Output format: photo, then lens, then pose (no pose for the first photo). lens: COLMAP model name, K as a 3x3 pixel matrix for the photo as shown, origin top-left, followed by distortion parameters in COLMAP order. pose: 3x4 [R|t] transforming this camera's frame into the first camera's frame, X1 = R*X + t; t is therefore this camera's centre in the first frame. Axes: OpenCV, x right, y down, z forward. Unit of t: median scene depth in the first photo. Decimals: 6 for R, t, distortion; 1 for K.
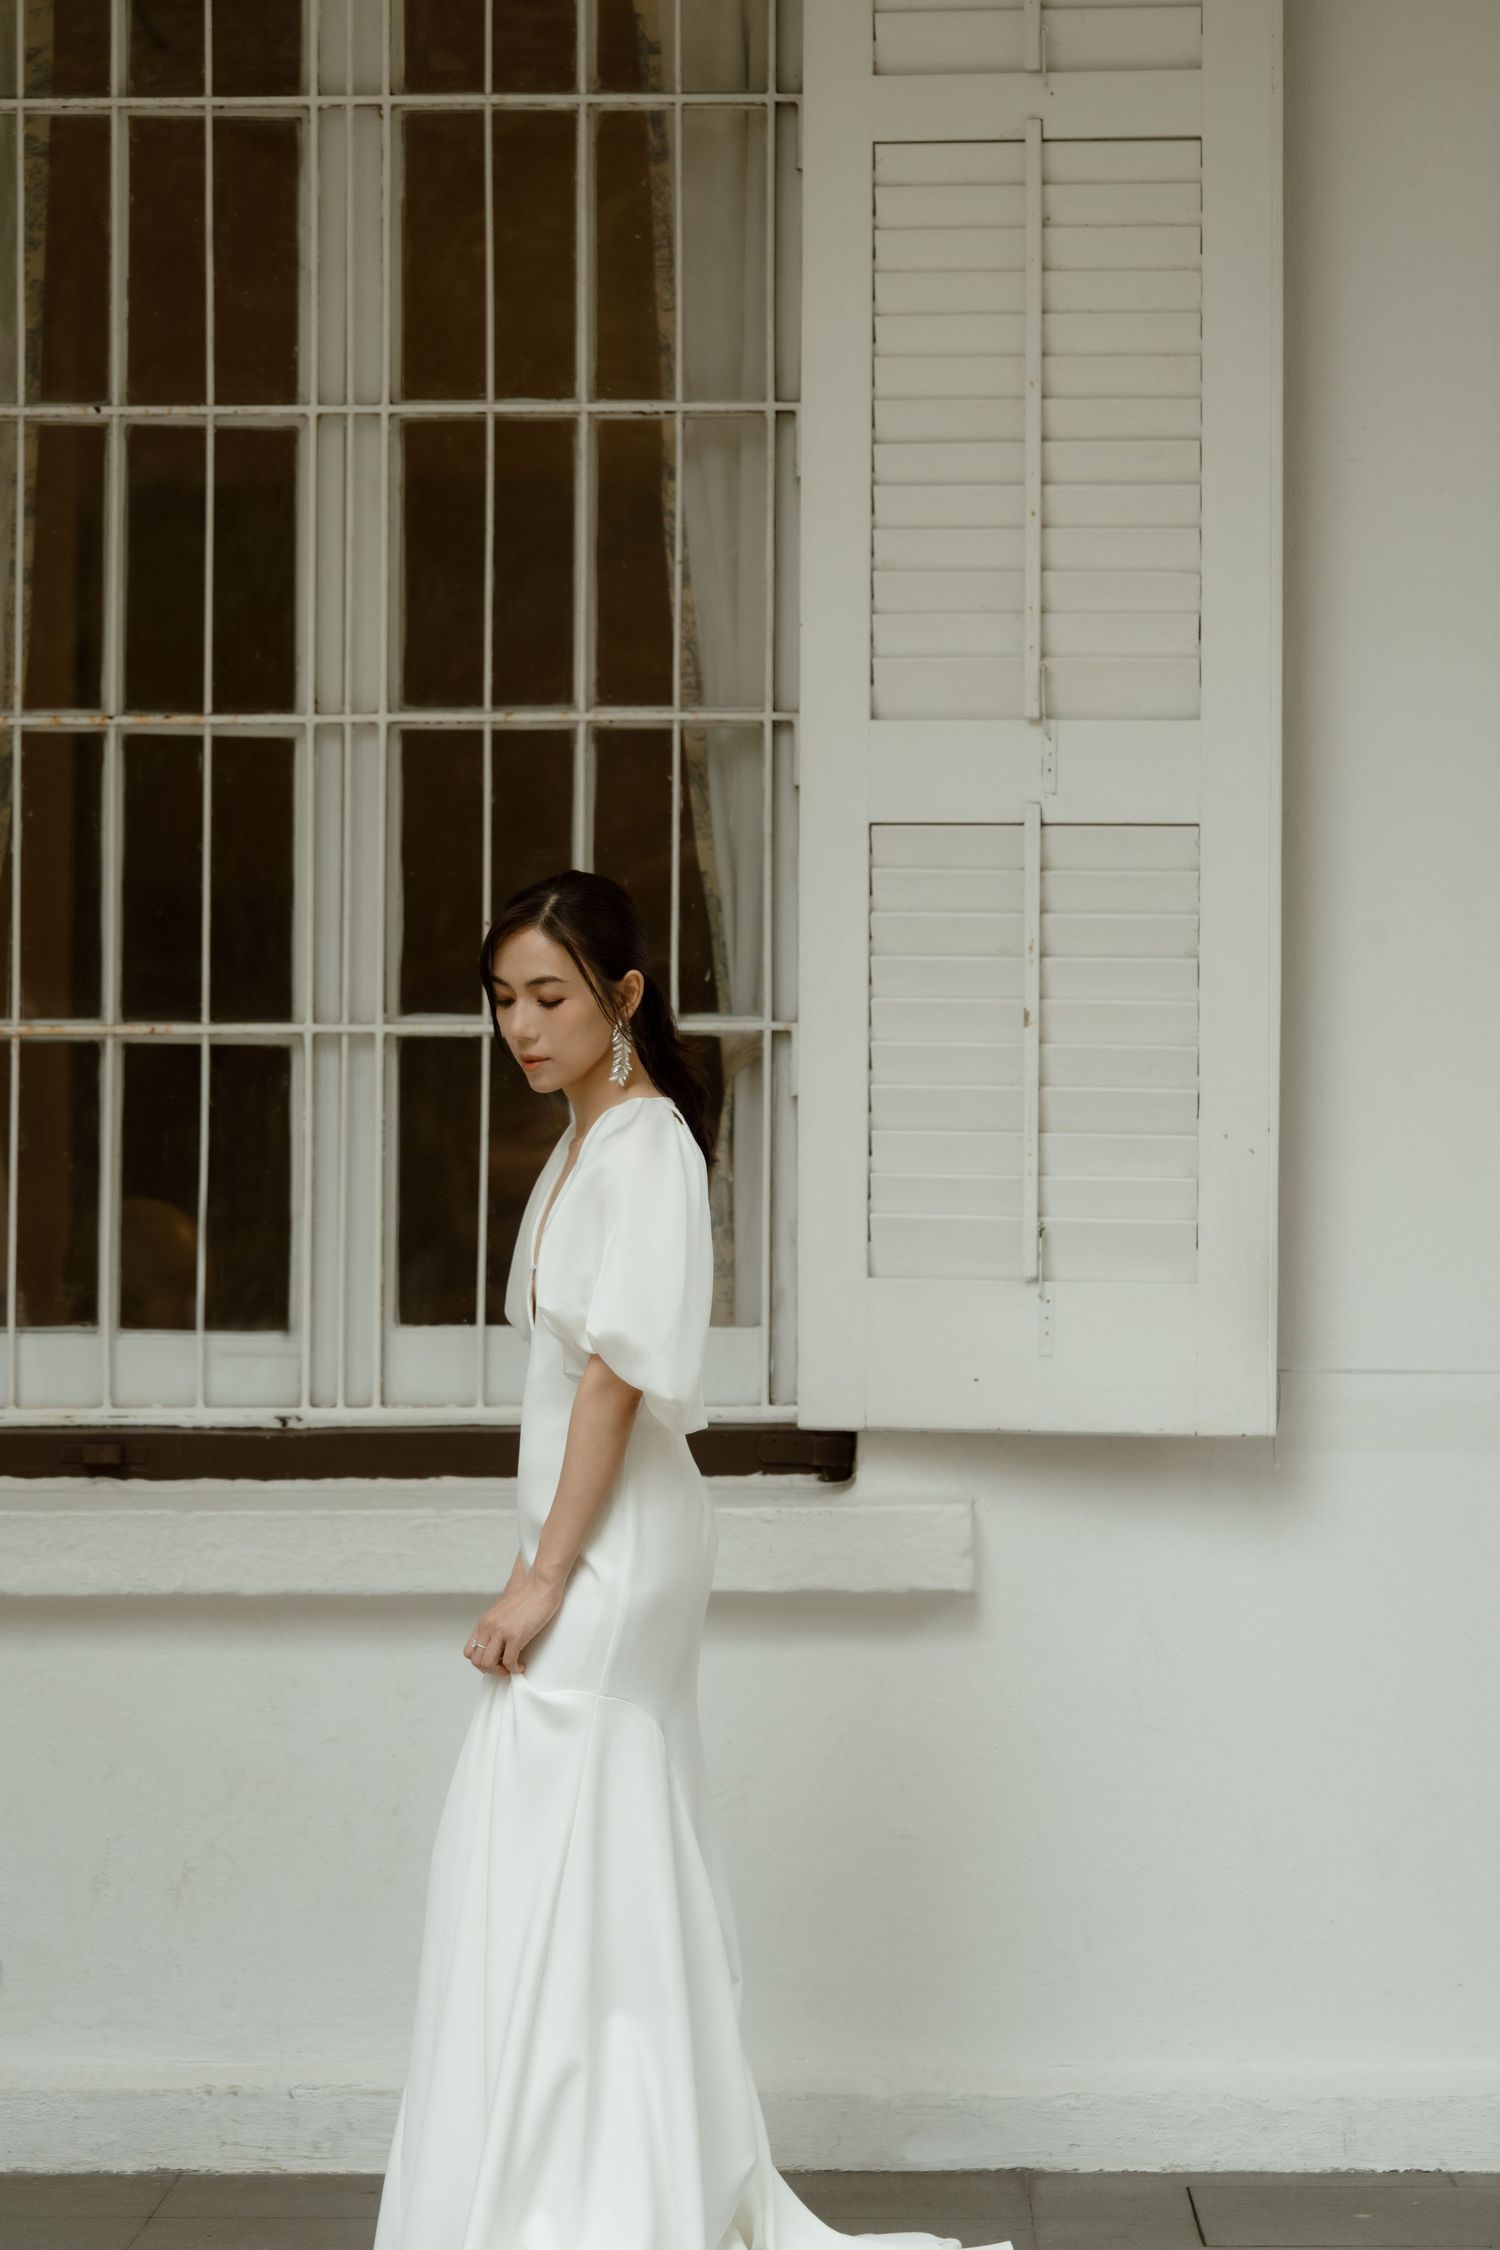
lens RADIAL K [[5699.9, 0, 754.6], [0, 5699.9, 1118.0], [0, 0, 1]] dist [0.073622, 0.000000]
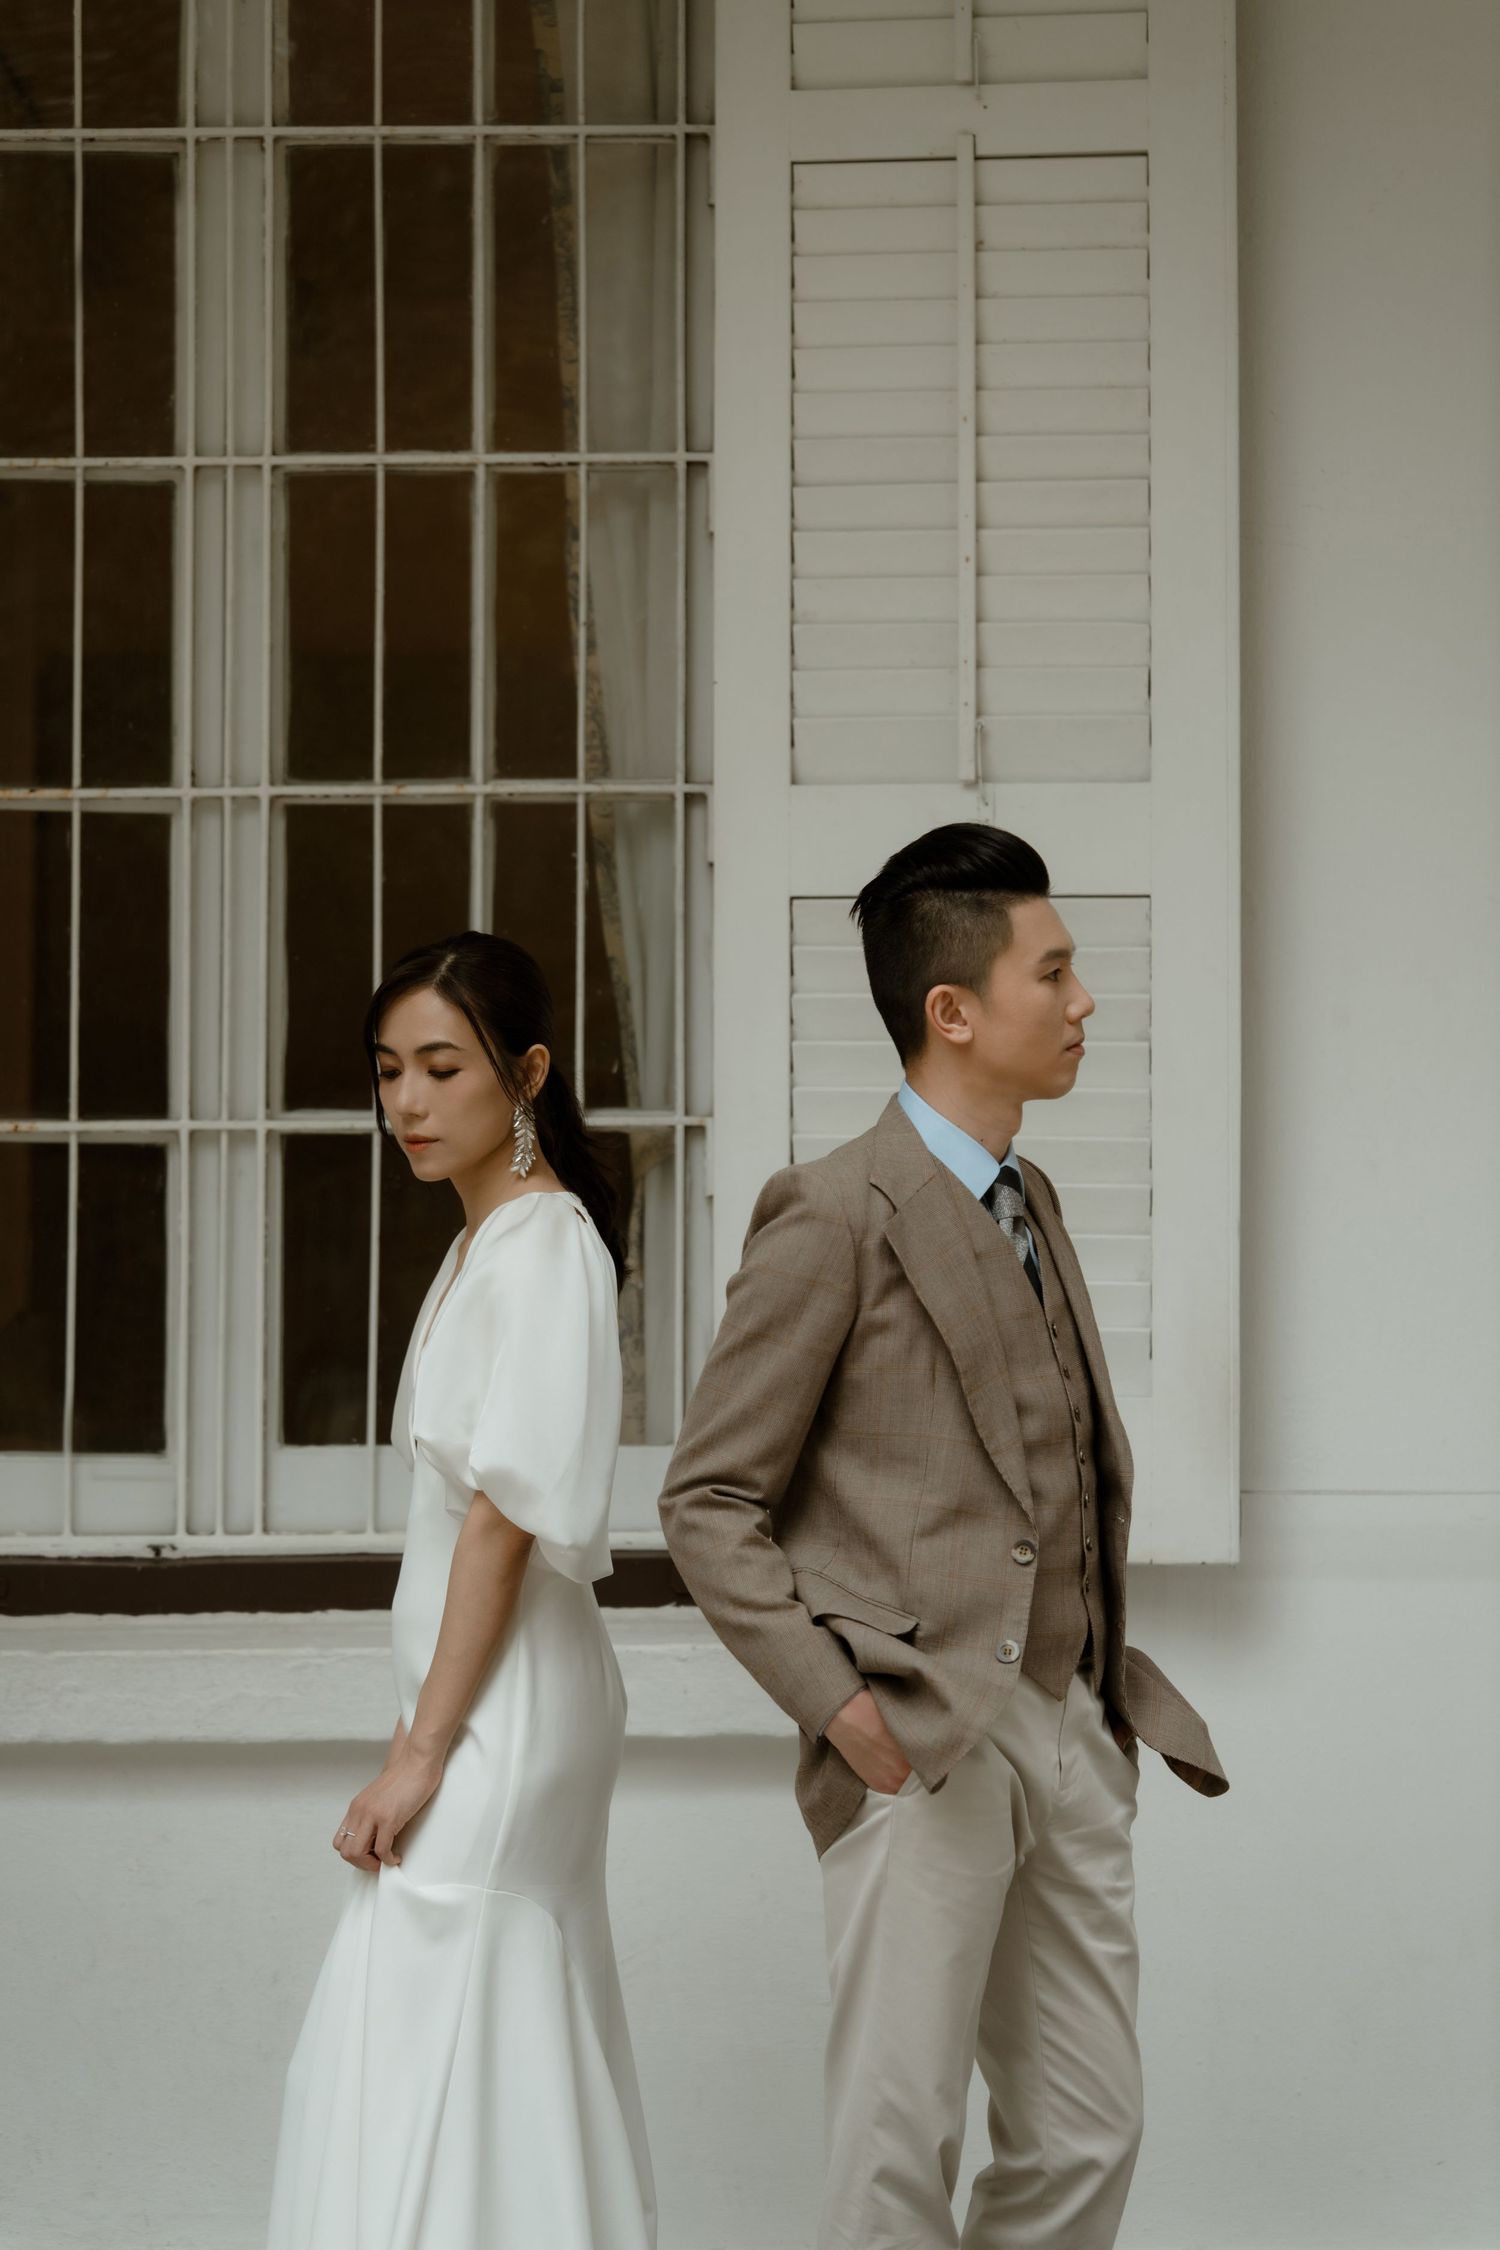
lens RADIAL K [[4512.1, 0, 741.7], [0, 4512.1, 1116.8], [0, 0, 1]] dist [0.060877, 0.000000]
pose [[0.999852, -0.002972, 0.016969, -0.000145], [0.003502, 0.999504, -0.031288, 0.006319], [-0.016867, 0.031342, 0.999366, 0.267924]]
